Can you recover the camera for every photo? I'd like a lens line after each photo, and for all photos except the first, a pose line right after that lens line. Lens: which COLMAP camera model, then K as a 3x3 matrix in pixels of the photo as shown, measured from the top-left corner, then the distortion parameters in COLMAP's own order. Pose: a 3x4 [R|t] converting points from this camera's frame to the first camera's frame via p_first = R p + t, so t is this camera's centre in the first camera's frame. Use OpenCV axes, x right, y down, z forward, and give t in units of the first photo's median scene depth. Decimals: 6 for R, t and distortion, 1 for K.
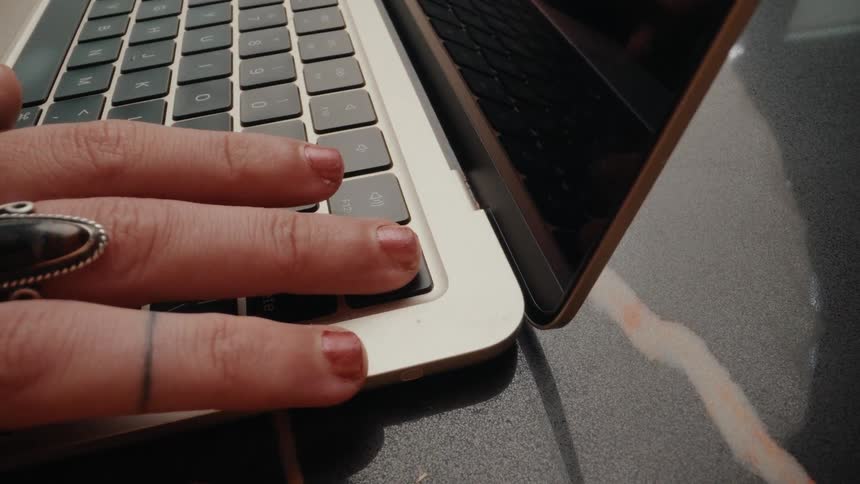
lens RADIAL K [[661.3, 0, 430.0], [0, 661.3, 242.0], [0, 0, 1]] dist [-0.137299, 0.081624]
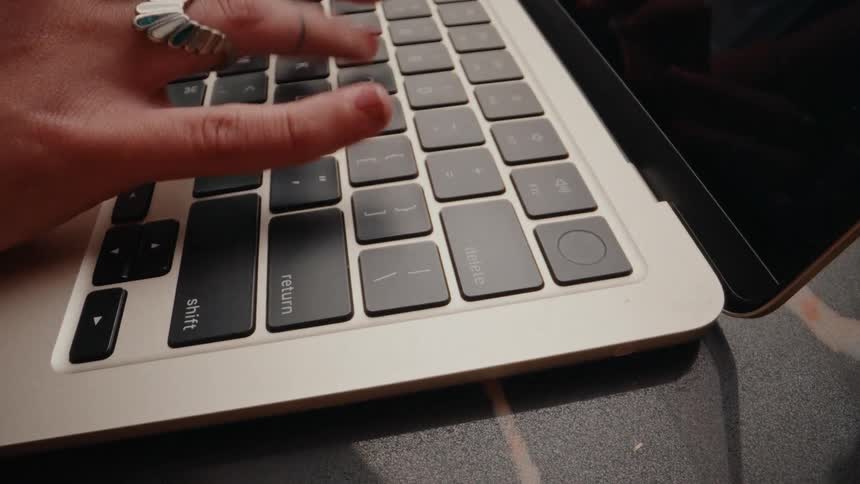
lens RADIAL K [[661.3, 0, 430.0], [0, 661.3, 242.0], [0, 0, 1]] dist [-0.137299, 0.081624]
pose [[0.996916, 0.059468, -0.051208, -0.272208], [-0.059678, 0.998214, -0.002590, 0.045982], [0.050962, 0.005638, 0.998685, -0.054889]]
